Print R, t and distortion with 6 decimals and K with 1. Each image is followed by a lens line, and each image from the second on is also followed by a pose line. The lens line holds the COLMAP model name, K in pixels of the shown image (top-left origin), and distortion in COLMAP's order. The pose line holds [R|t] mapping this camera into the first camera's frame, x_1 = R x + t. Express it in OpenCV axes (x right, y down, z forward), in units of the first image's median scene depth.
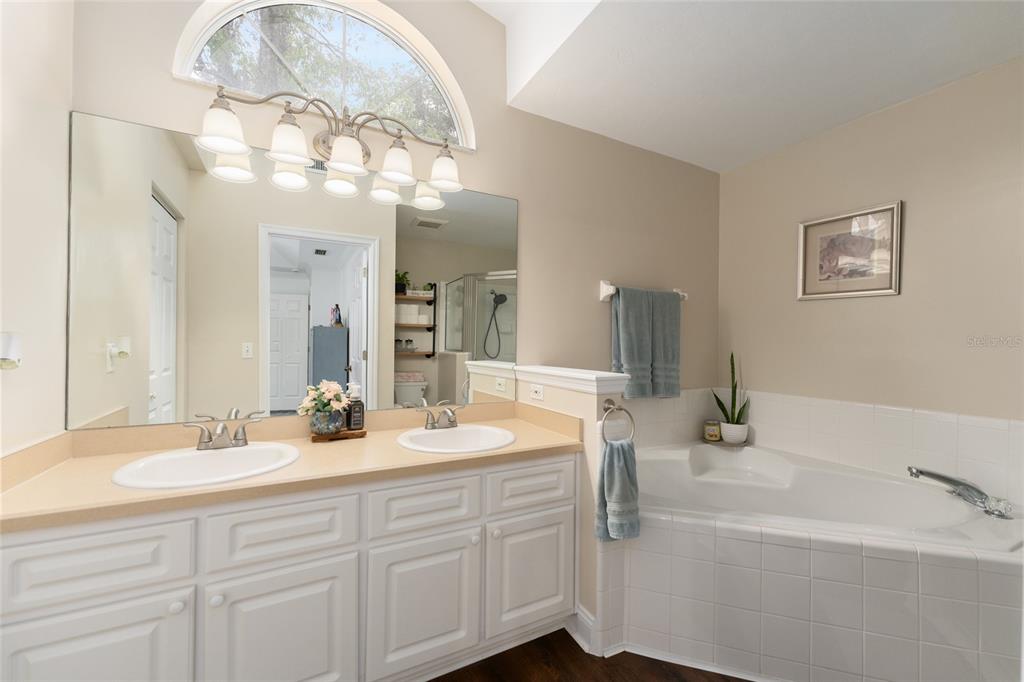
lens RADIAL K [[411.2, 0, 521.0], [0, 411.2, 343.5], [0, 0, 1]] dist [-0.001082, -0.000284]
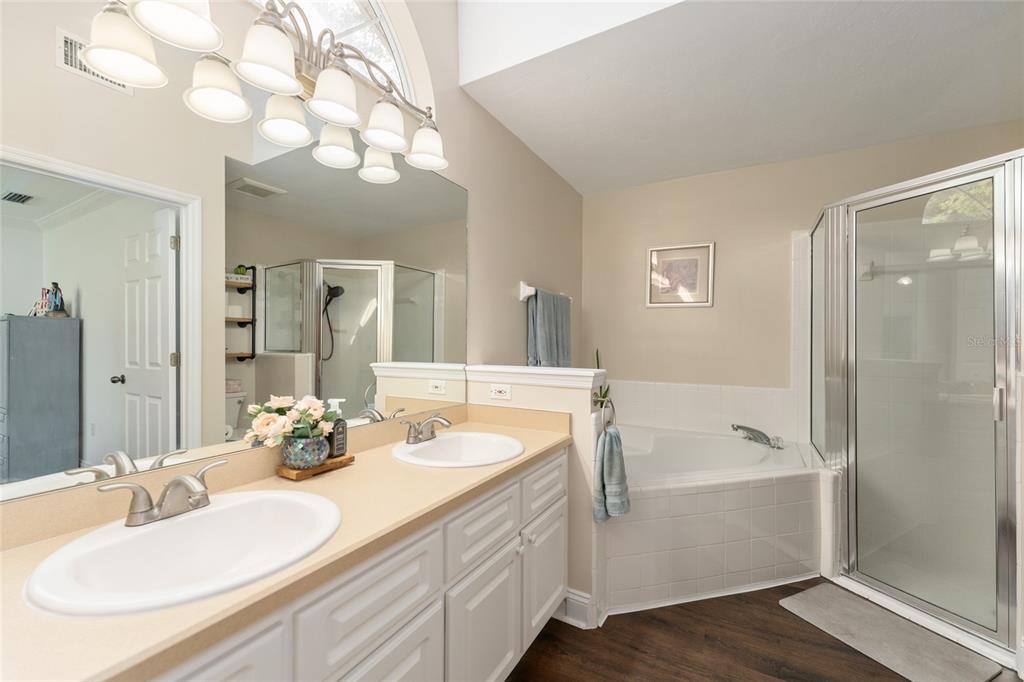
lens RADIAL K [[411.2, 0, 521.7], [0, 411.2, 341.9], [0, 0, 1]] dist [-0.001082, -0.000284]
pose [[0.846431, -0.005448, 0.532471, -0.471036], [0.004069, 0.999985, 0.003764, -0.004823], [-0.532484, -0.001019, 0.846440, 0.152230]]
